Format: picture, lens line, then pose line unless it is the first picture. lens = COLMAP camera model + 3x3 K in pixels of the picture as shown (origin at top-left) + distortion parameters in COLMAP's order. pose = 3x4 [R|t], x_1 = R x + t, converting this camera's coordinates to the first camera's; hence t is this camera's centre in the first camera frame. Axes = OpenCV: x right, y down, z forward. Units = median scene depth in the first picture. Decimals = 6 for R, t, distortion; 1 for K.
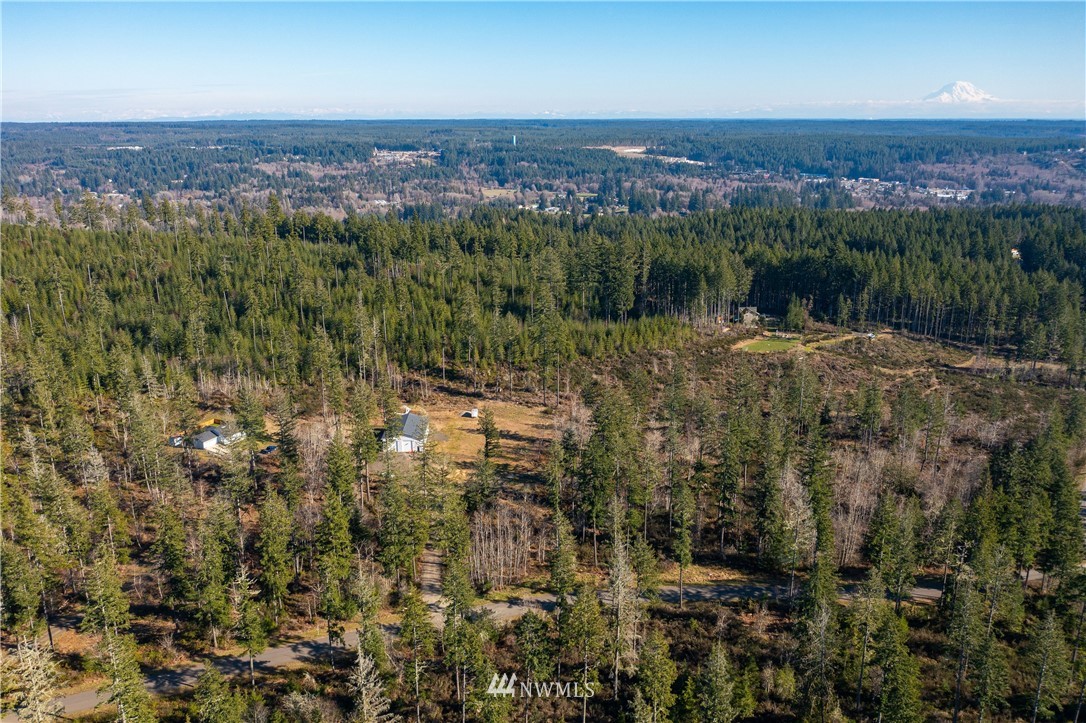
lens RADIAL K [[858.2, 0, 543.0], [0, 858.2, 361.5], [0, 0, 1]] dist [-0.009973, -0.006781]
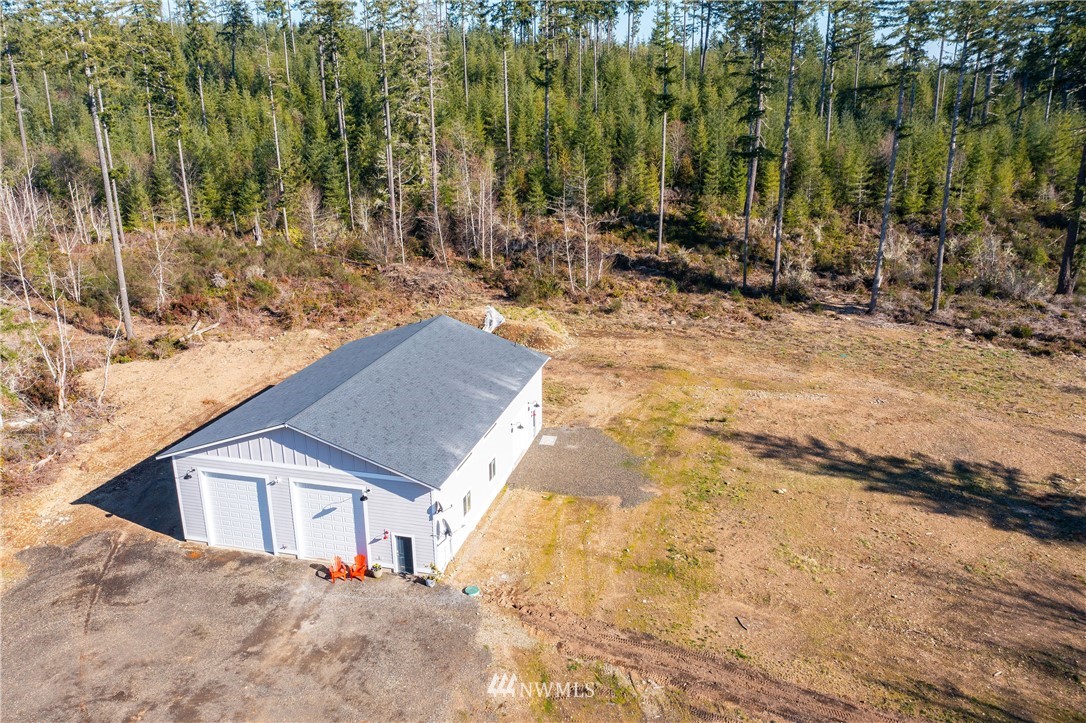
lens RADIAL K [[858.2, 0, 543.0], [0, 858.2, 361.5], [0, 0, 1]] dist [-0.009973, -0.006781]
pose [[0.961001, 0.076258, -0.265824, -0.075234], [-0.069233, 0.996961, 0.035712, 0.053962], [0.267740, -0.015915, 0.963360, 0.724457]]
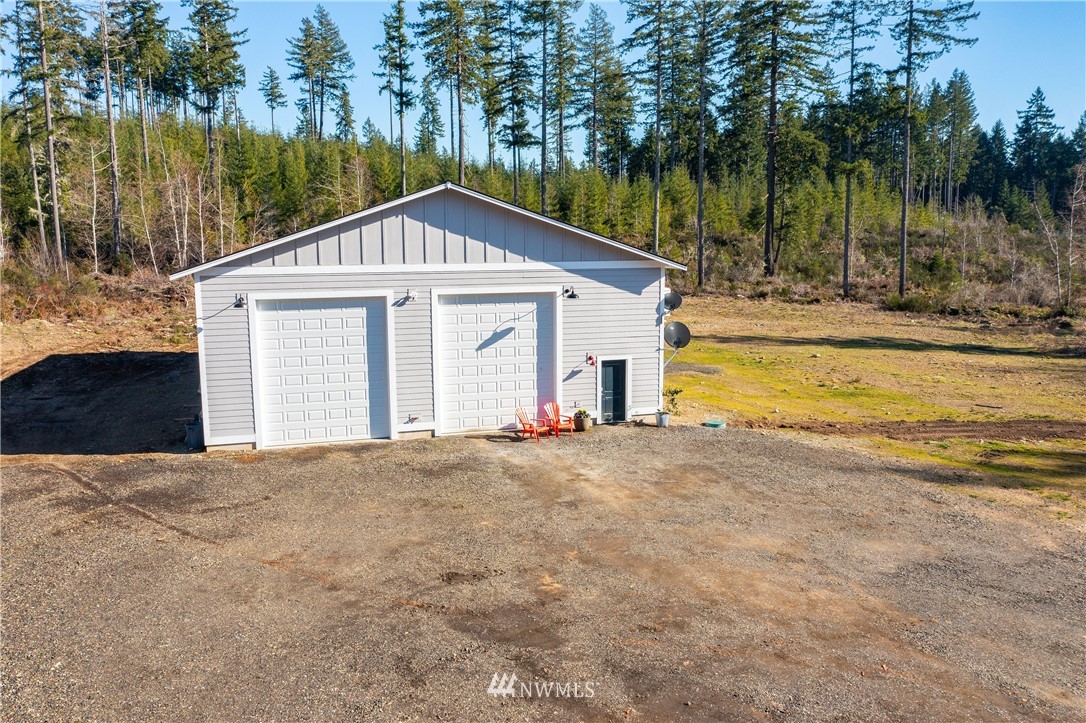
lens RADIAL K [[858.2, 0, 543.0], [0, 858.2, 361.5], [0, 0, 1]] dist [-0.009973, -0.006781]
pose [[0.962258, -0.047304, 0.267995, -0.147311], [0.085666, 0.987365, -0.133311, 0.091807], [-0.258303, 0.151238, 0.954152, 0.757421]]
